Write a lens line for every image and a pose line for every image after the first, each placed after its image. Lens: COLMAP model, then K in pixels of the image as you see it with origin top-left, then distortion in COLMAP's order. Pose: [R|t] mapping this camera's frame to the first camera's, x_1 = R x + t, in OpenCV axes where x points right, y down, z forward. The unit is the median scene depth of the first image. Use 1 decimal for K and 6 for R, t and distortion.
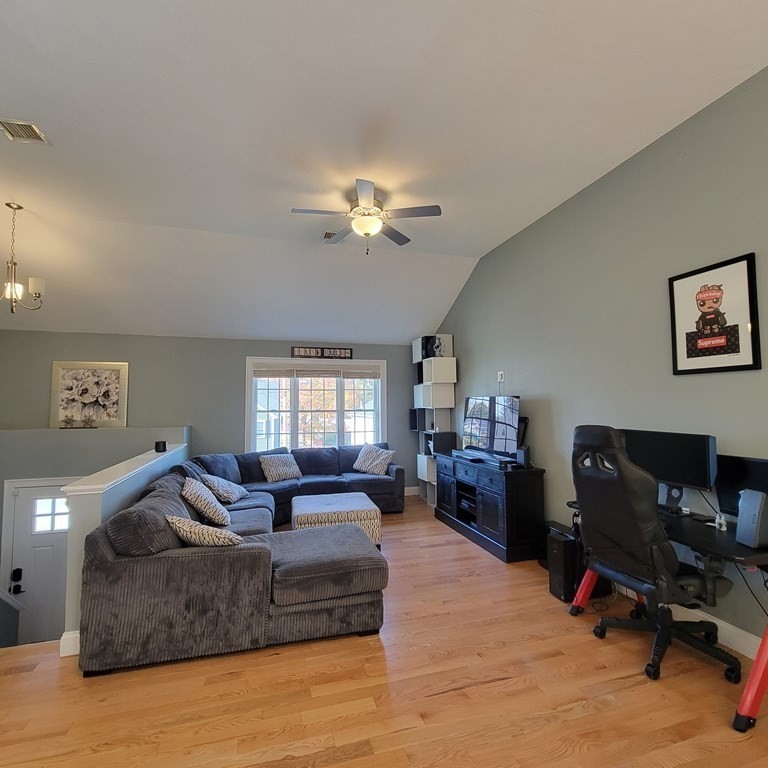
lens RADIAL K [[407.9, 0, 381.4], [0, 407.9, 388.3], [0, 0, 1]] dist [0.002826, 0.000888]
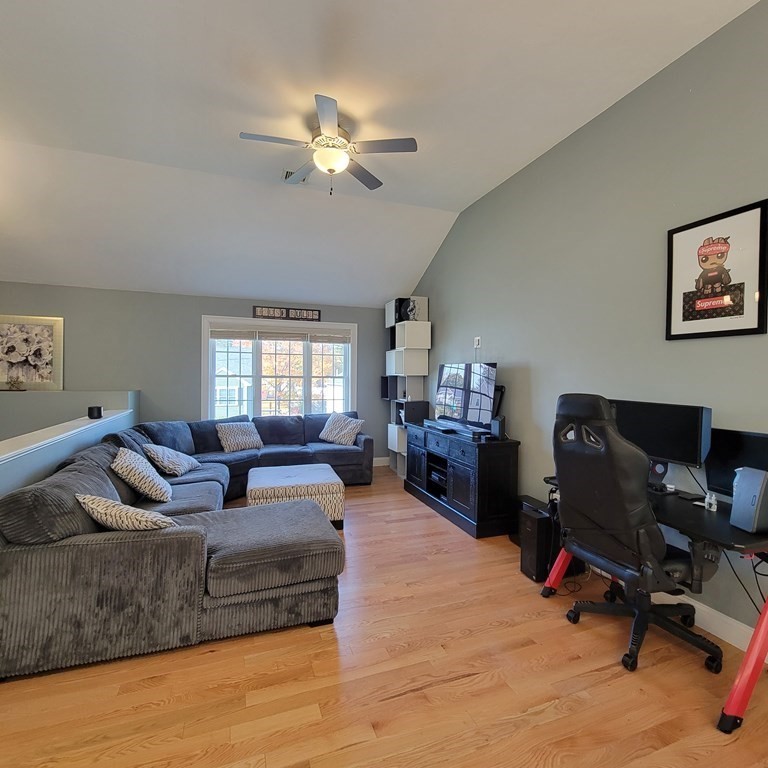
lens RADIAL K [[407.9, 0, 381.4], [0, 407.9, 388.3], [0, 0, 1]] dist [0.002826, 0.000888]
pose [[0.998234, 0.014869, 0.057514, 0.036955], [-0.019146, 0.997034, 0.074544, 0.018981], [-0.056235, -0.075513, 0.995558, 0.132102]]
